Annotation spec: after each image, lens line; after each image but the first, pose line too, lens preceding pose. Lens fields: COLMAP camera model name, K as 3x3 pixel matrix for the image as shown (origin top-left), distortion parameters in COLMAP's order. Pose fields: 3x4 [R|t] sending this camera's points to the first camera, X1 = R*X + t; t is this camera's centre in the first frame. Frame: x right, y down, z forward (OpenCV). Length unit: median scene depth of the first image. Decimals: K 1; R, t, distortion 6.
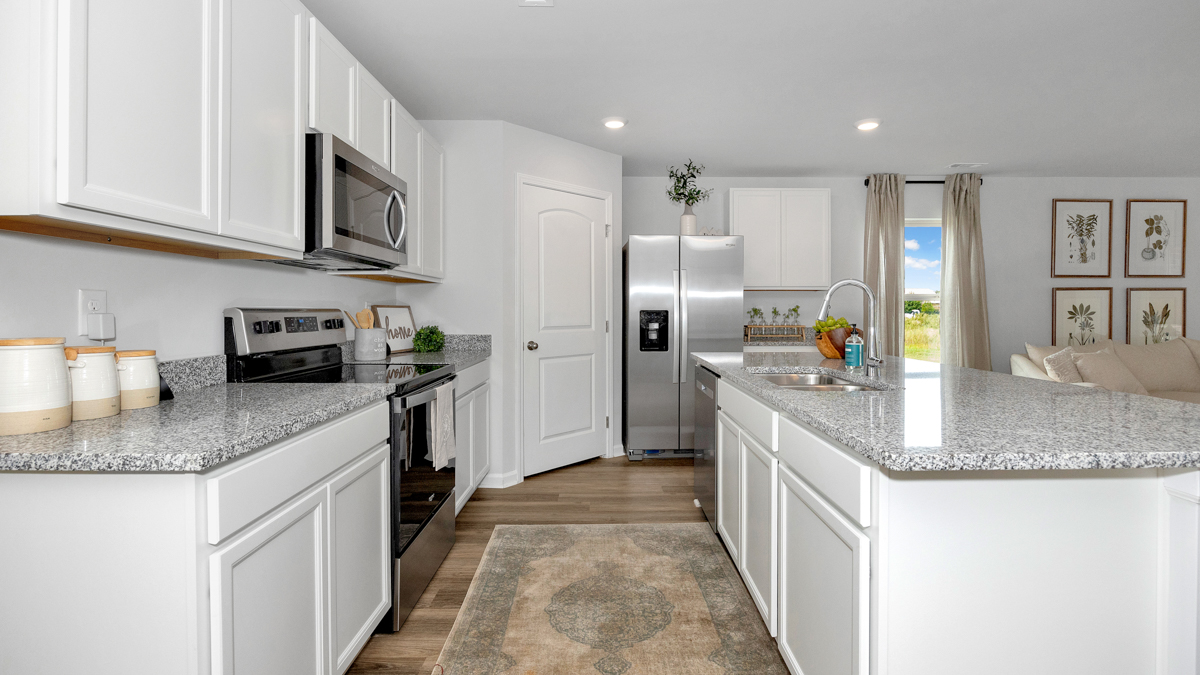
lens RADIAL K [[524.9, 0, 605.4], [0, 524.9, 313.9], [0, 0, 1]] dist [-0.013655, 0.000079]
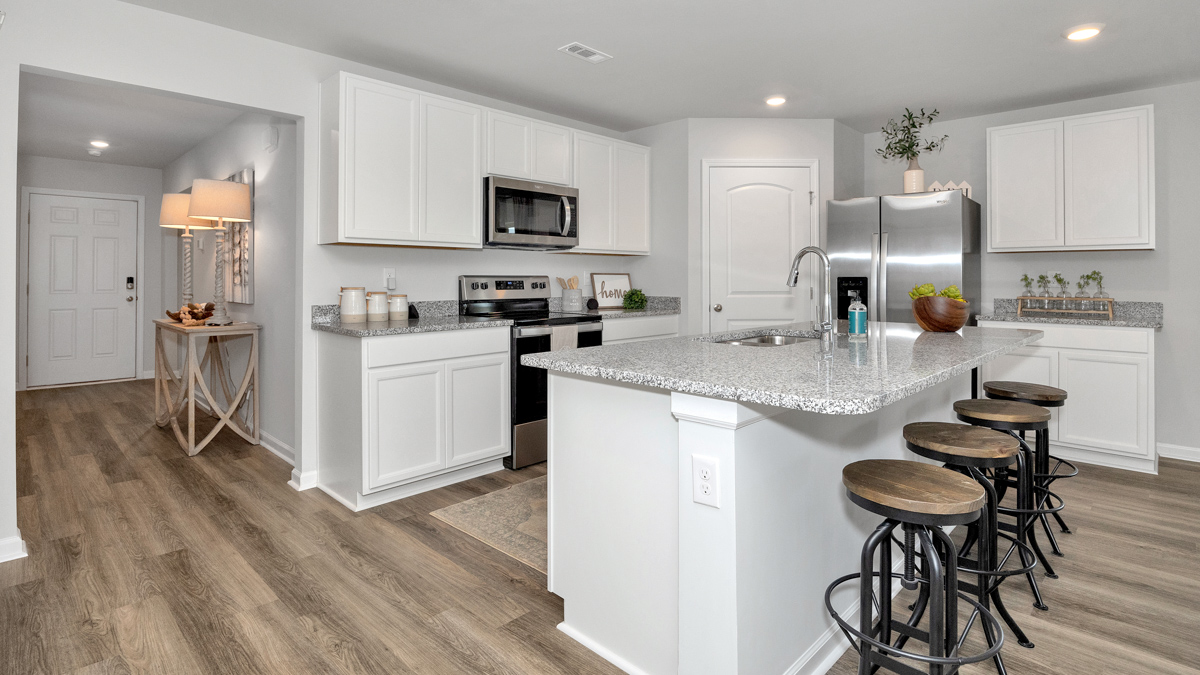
lens RADIAL K [[583.7, 0, 618.1], [0, 583.7, 274.3], [0, 0, 1]] dist [-0.000145, 0.000493]
pose [[0.721540, -0.002305, -0.692369, 0.599332], [-0.005873, 0.999938, -0.009450, 0.000529], [0.692347, 0.010885, 0.721482, -0.065810]]
